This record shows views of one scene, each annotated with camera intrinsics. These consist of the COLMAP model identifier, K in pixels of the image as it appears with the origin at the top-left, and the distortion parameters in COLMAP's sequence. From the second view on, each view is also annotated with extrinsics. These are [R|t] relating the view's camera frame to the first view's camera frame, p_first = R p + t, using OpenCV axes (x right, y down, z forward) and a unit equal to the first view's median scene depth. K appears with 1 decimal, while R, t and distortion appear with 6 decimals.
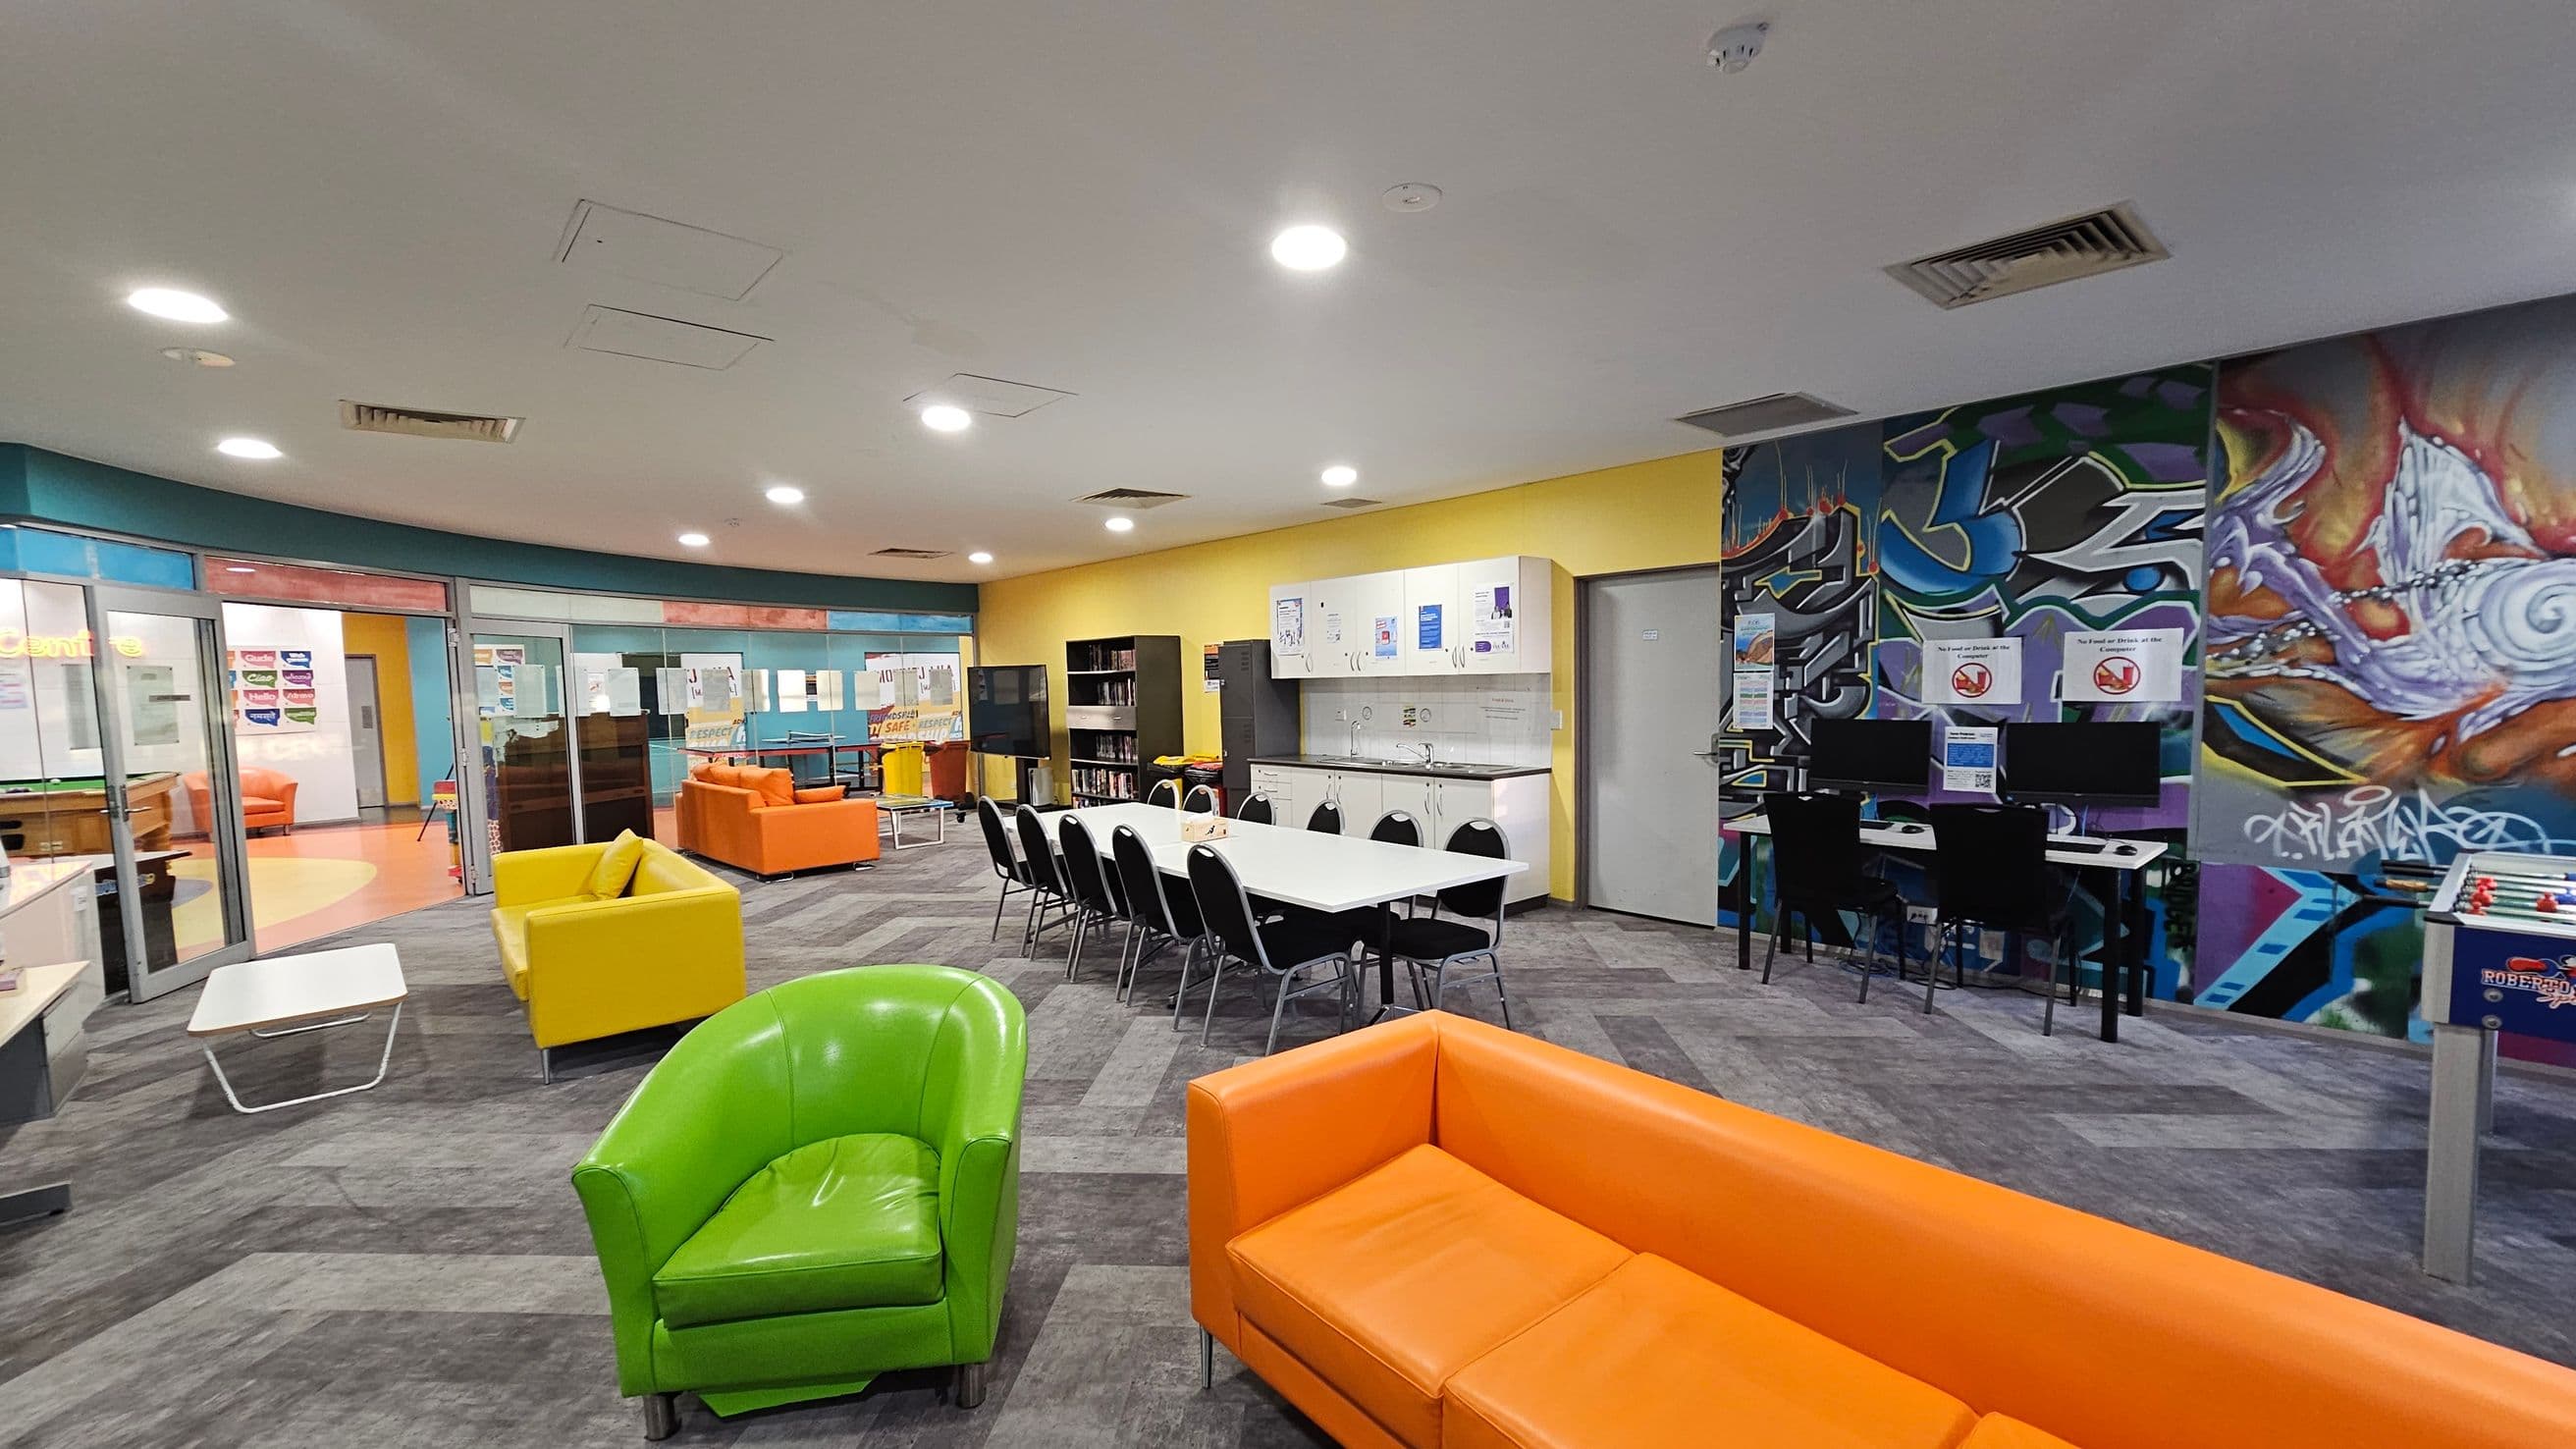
lens RADIAL K [[1060.3, 0, 1284.0], [0, 1060.3, 755.8], [0, 0, 1]] dist [-0.001575, -0.000887]
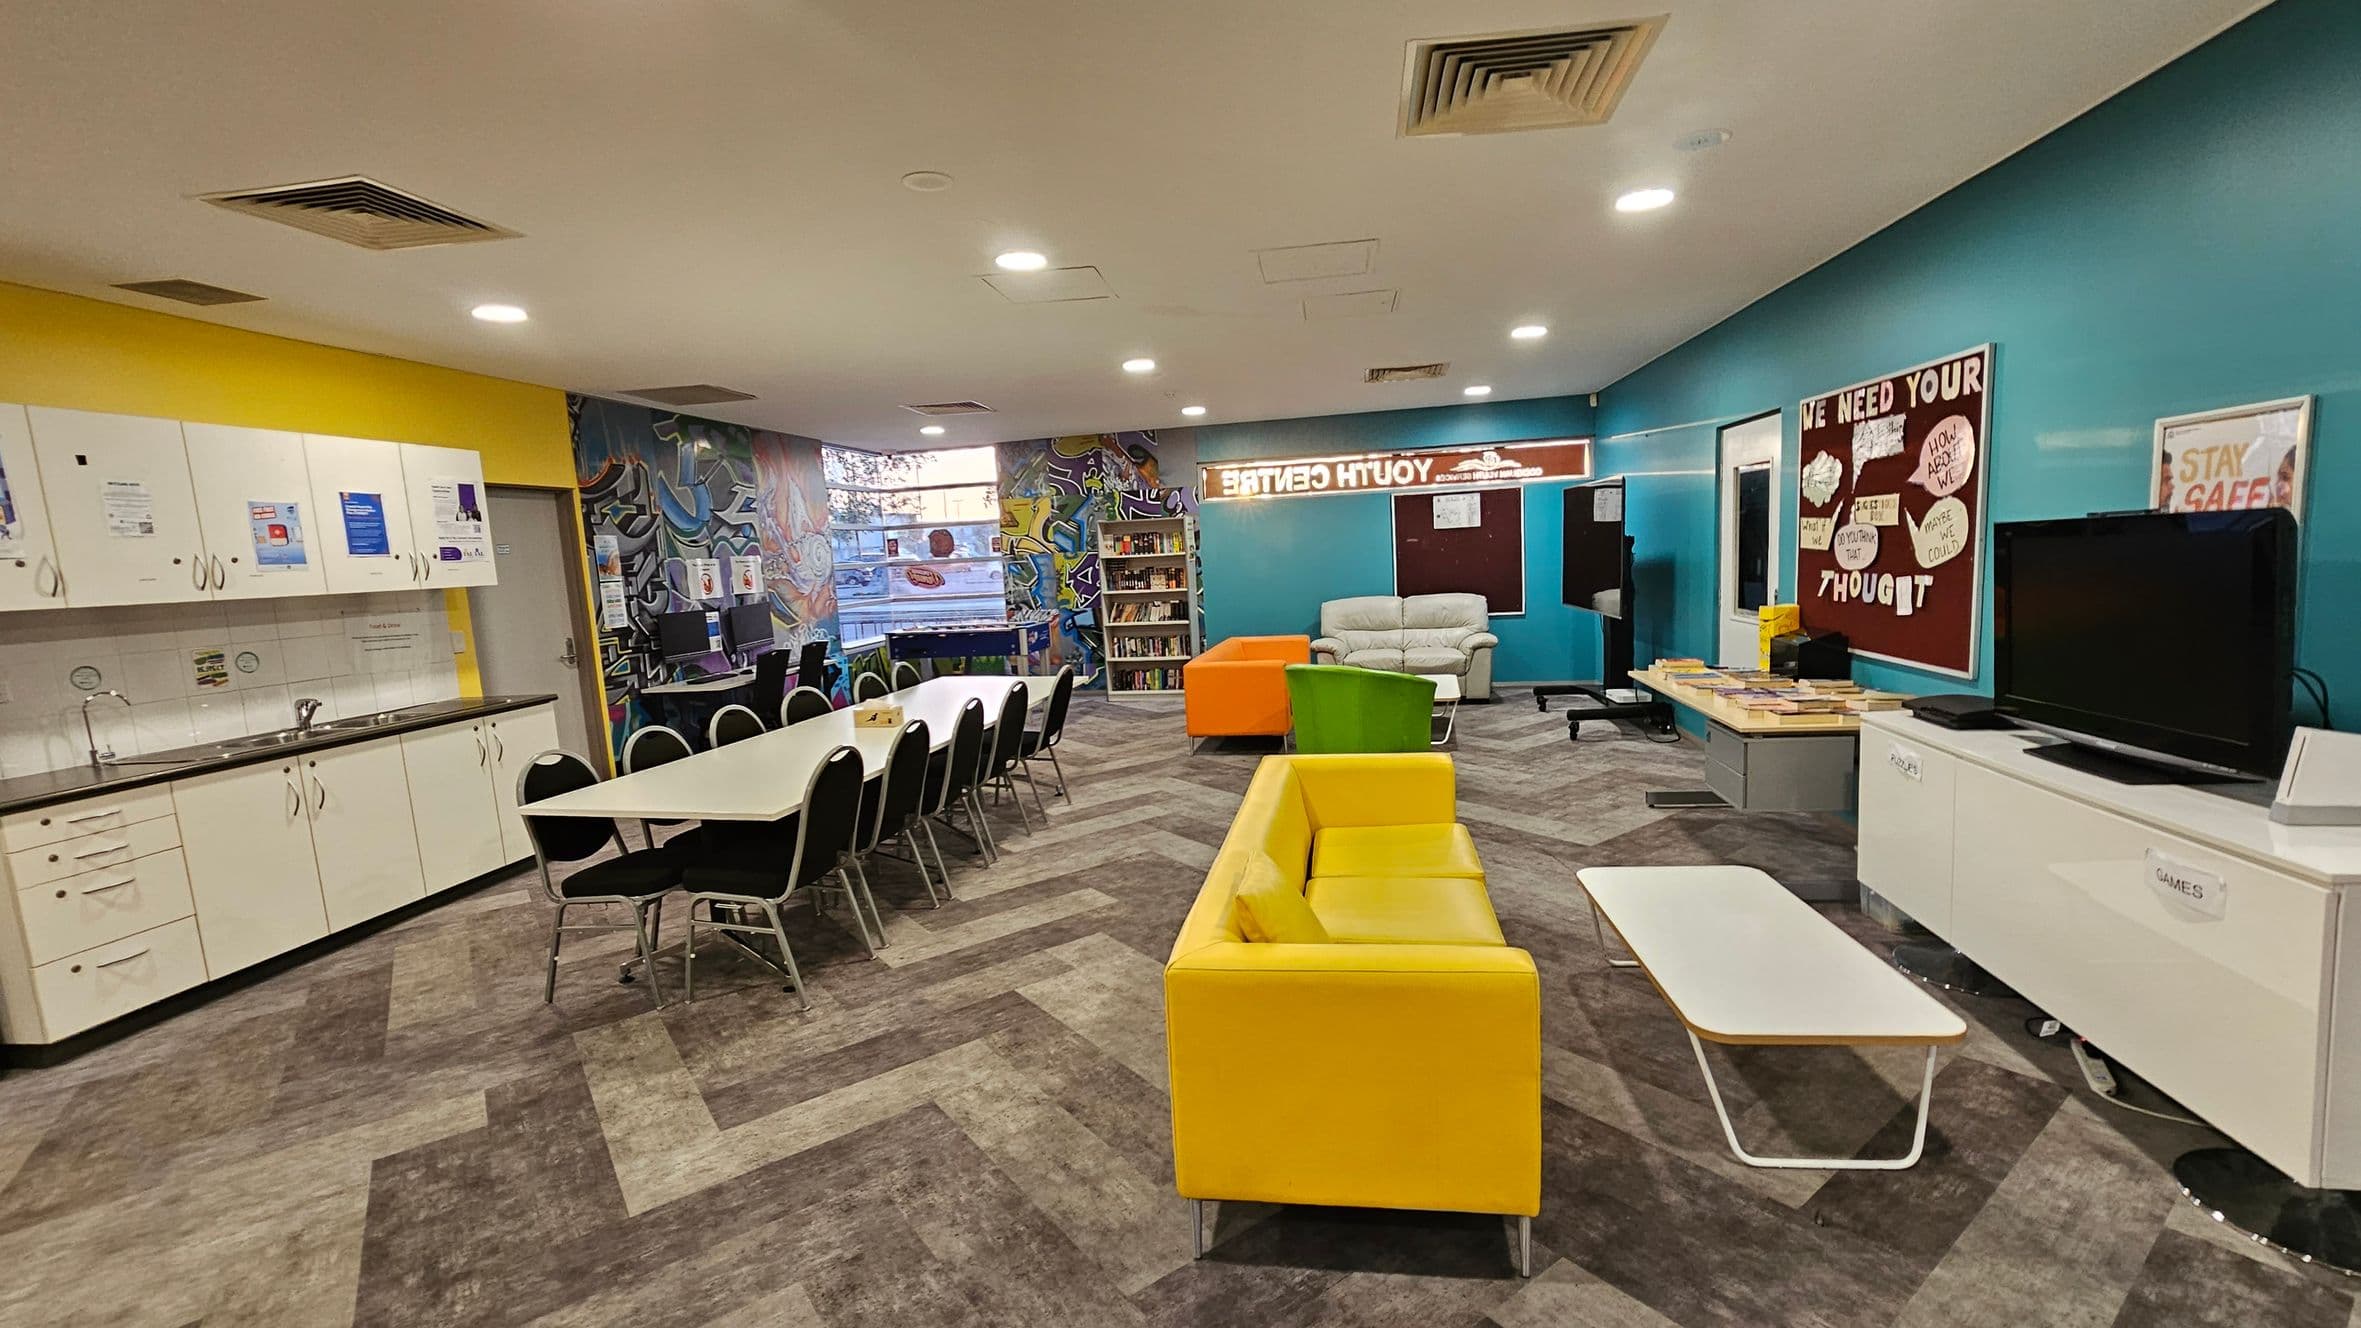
lens RADIAL K [[1005.7, 0, 1210.1], [0, 1005.7, 681.2], [0, 0, 1]] dist [-0.000662, -0.000066]
pose [[-0.660384, -0.044380, 0.749615, -0.904898], [0.119704, 0.979265, 0.163432, -0.073617], [-0.741325, 0.197660, -0.641379, 1.252706]]
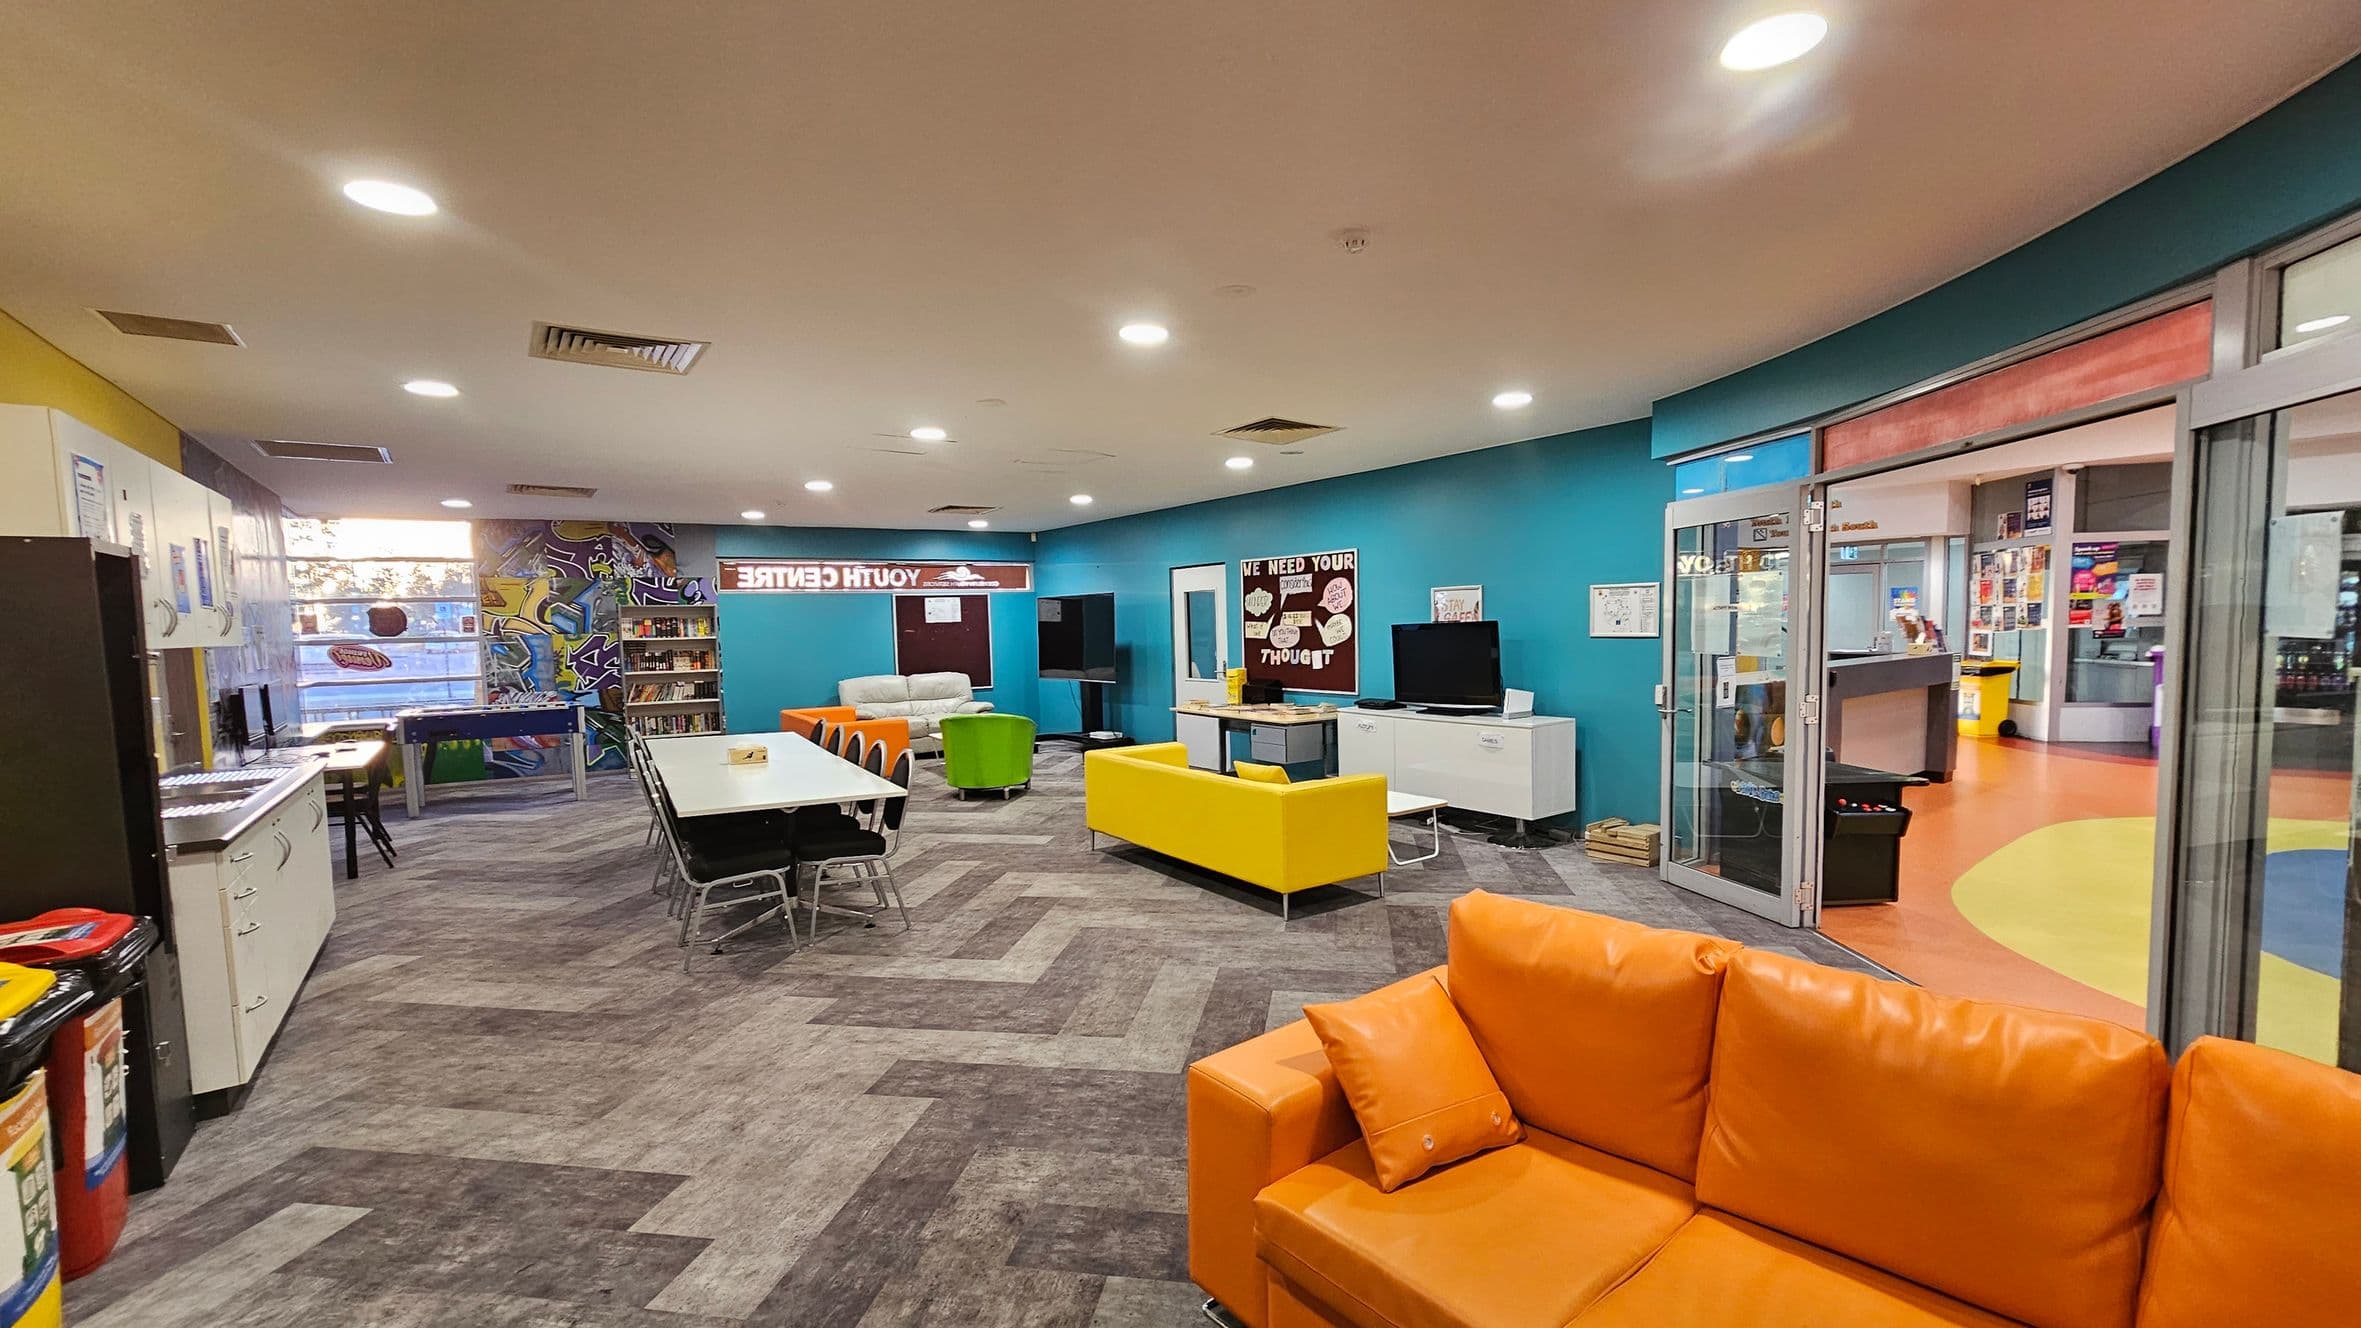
lens RADIAL K [[971.8, 0, 1176.9], [0, 971.8, 692.7], [0, 0, 1]] dist [-0.001575, -0.000887]
pose [[-0.993968, 0.036253, 0.103503, -0.627560], [0.050921, 0.988441, 0.142802, -0.126750], [-0.097130, 0.147211, -0.984325, 1.881259]]
